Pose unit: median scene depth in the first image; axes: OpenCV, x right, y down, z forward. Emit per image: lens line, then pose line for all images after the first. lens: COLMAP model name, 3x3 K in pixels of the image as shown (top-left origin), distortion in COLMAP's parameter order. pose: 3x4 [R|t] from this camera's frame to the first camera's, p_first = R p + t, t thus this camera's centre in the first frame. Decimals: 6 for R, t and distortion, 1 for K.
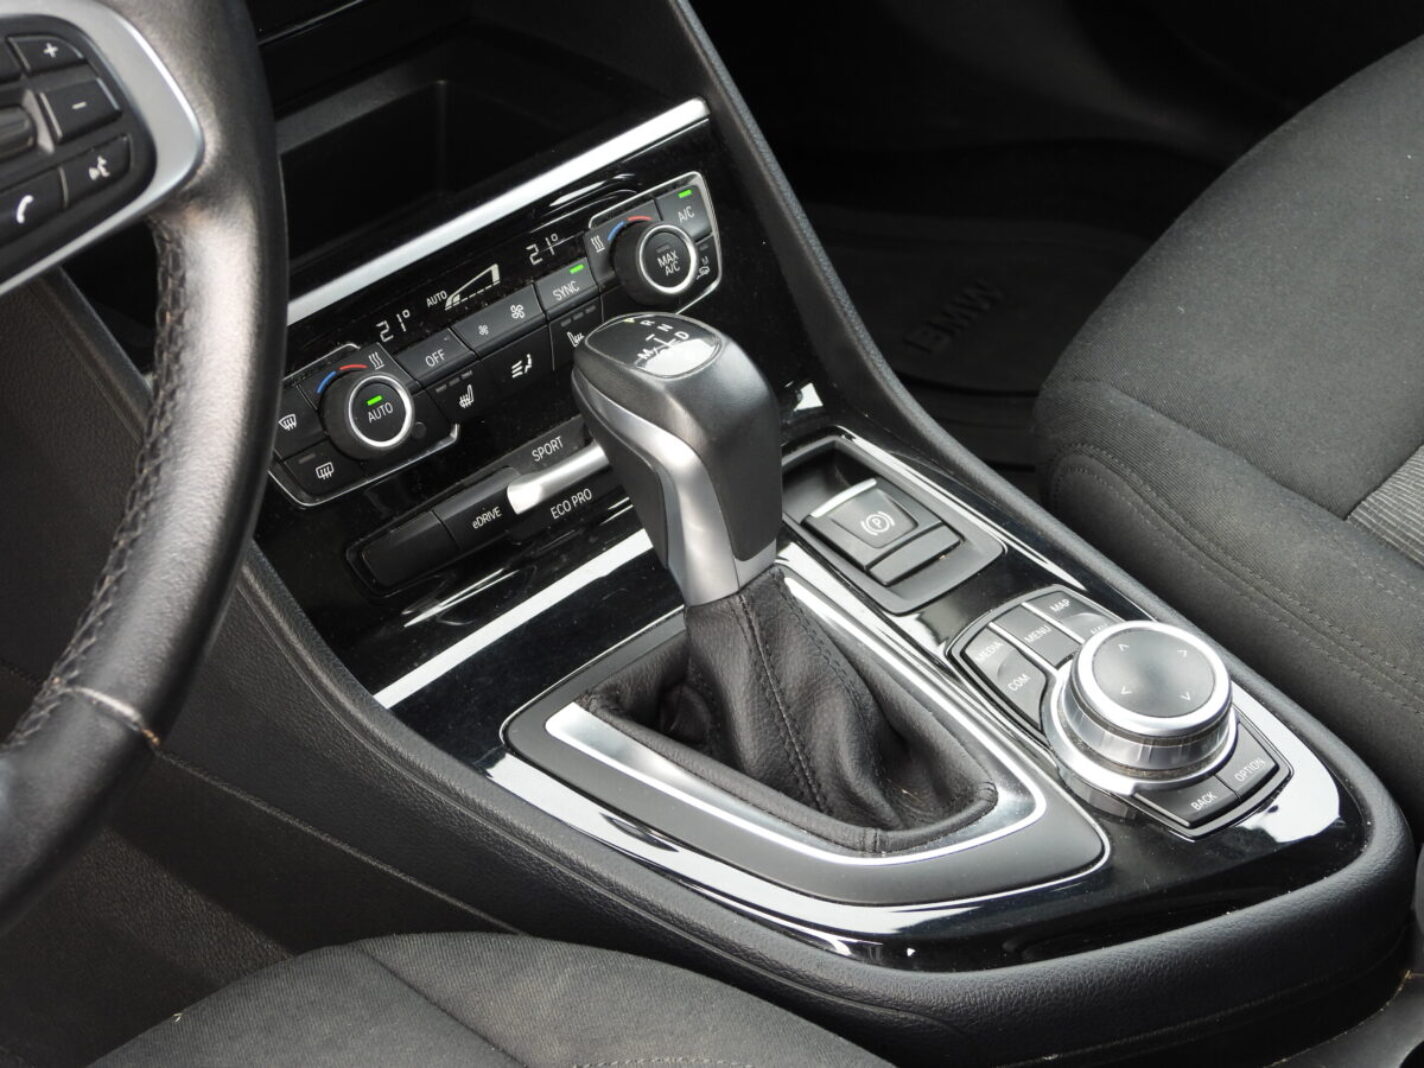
lens RADIAL K [[3702.1, 0, 712.0], [0, 3702.1, 534.0], [0, 0, 1]] dist [-0.153431, 0.389257]
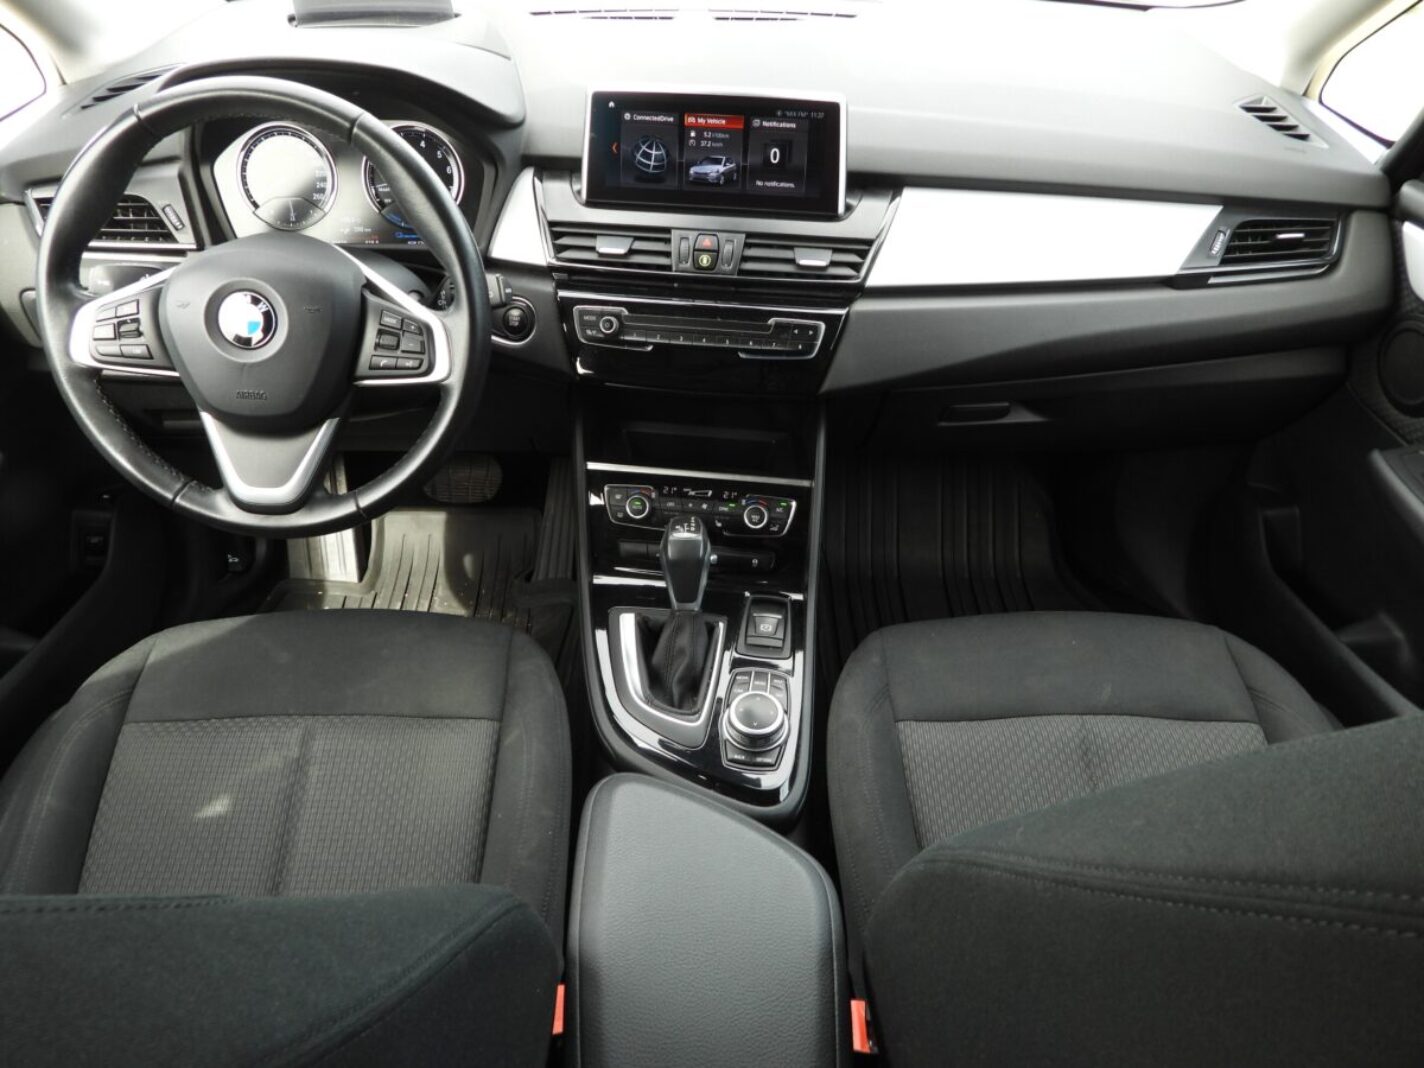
lens RADIAL K [[1053.4, 0, 712.0], [0, 1053.4, 534.0], [0, 0, 1]] dist [-0.012310, 0.002168]
pose [[0.651071, 0.490163, -0.579523, 0.482355], [-0.493738, 0.853402, 0.167116, -0.192035], [0.576480, 0.177328, 0.797638, 0.284543]]
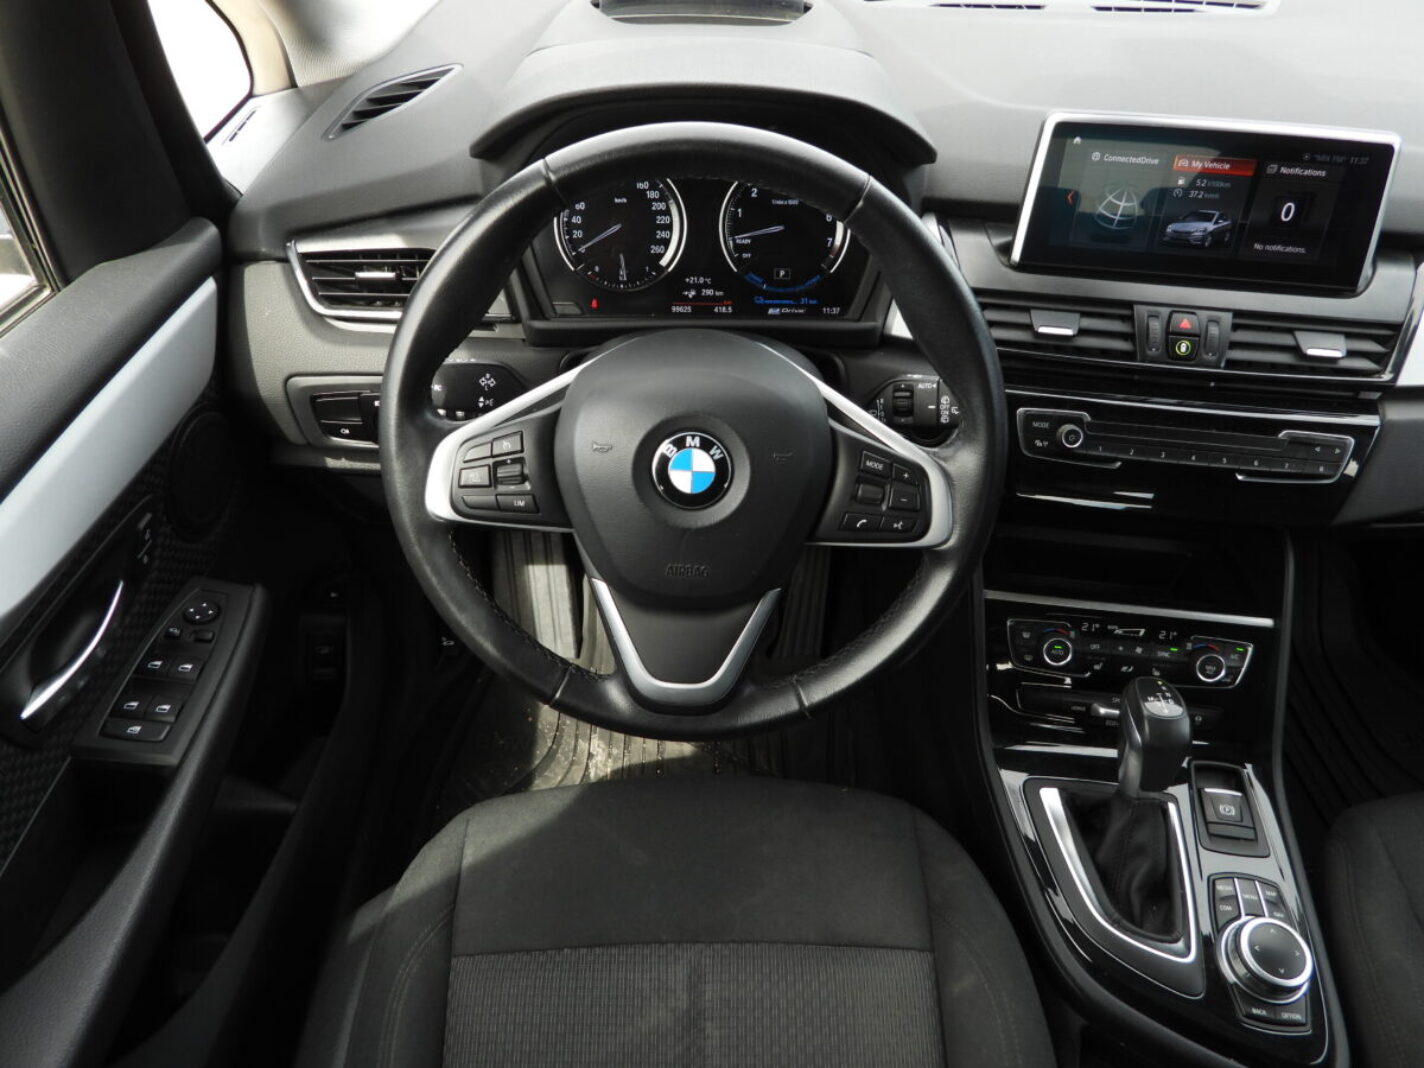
lens RADIAL K [[1023.3, 0, 712.0], [0, 1023.3, 534.0], [0, 0, 1]] dist [-0.010506, 0.000912]
pose [[0.647117, 0.528790, -0.549200, 0.098699], [-0.502516, 0.837578, 0.214340, -0.128125], [0.573338, 0.137279, 0.807736, 0.257713]]
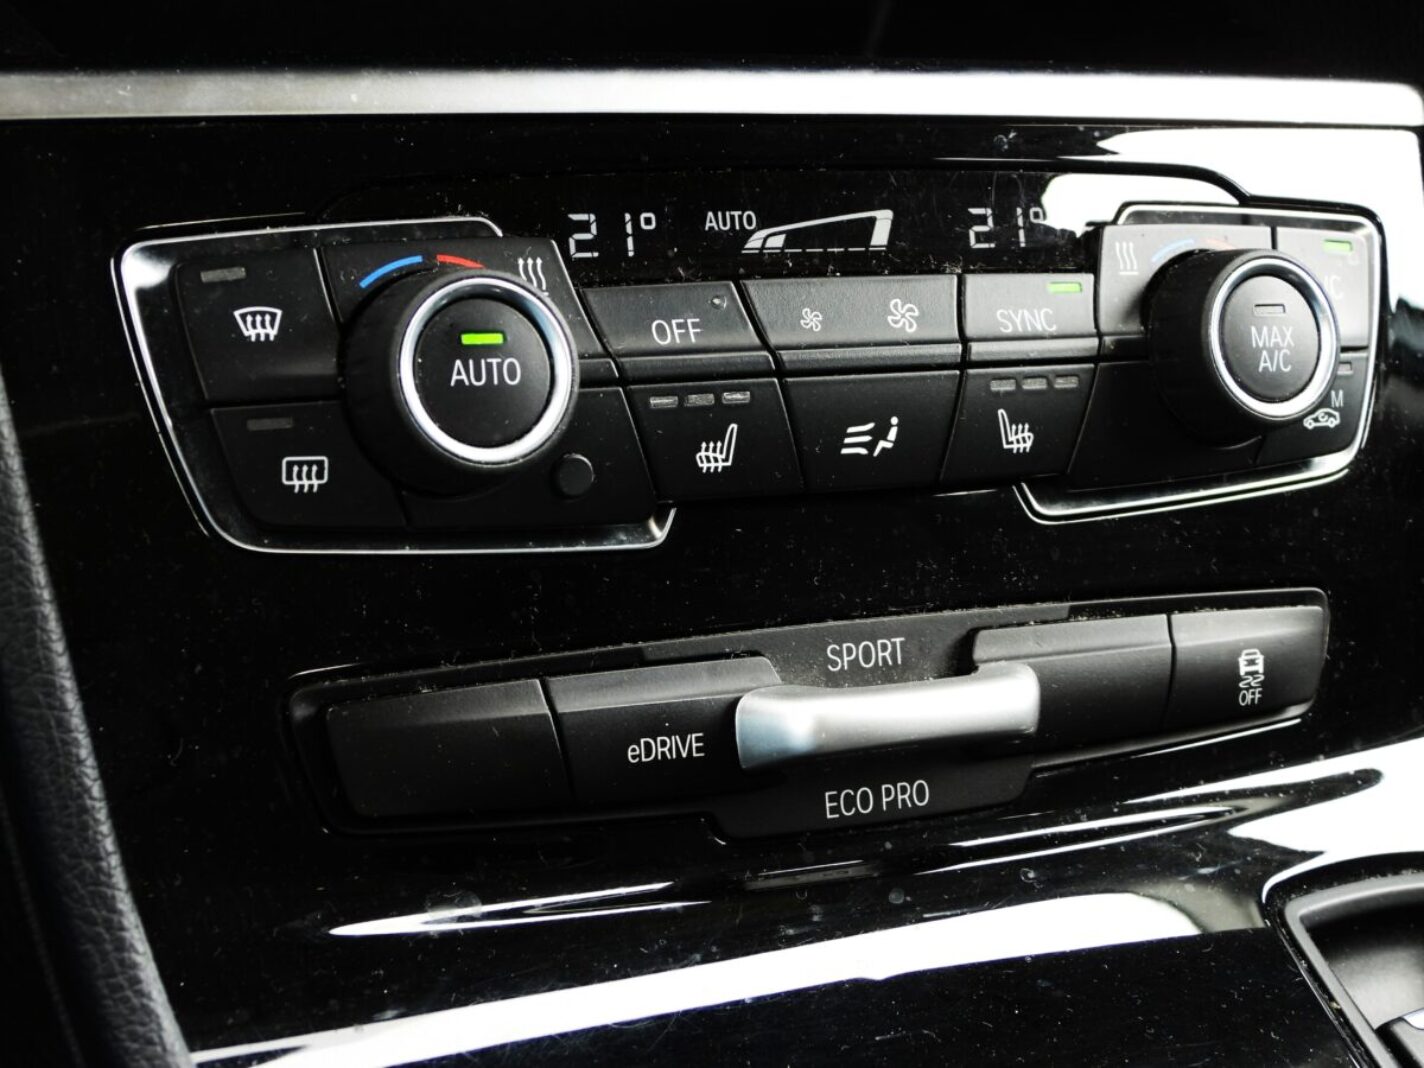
lens RADIAL K [[2827.7, 0, 712.0], [0, 2827.7, 534.0], [0, 0, 1]] dist [-0.081872, -0.490452]
pose [[0.938942, 0.309560, -0.150204, -0.016983], [-0.332520, 0.928567, -0.164908, 0.022717], [0.088425, 0.204785, 0.974805, 0.684478]]
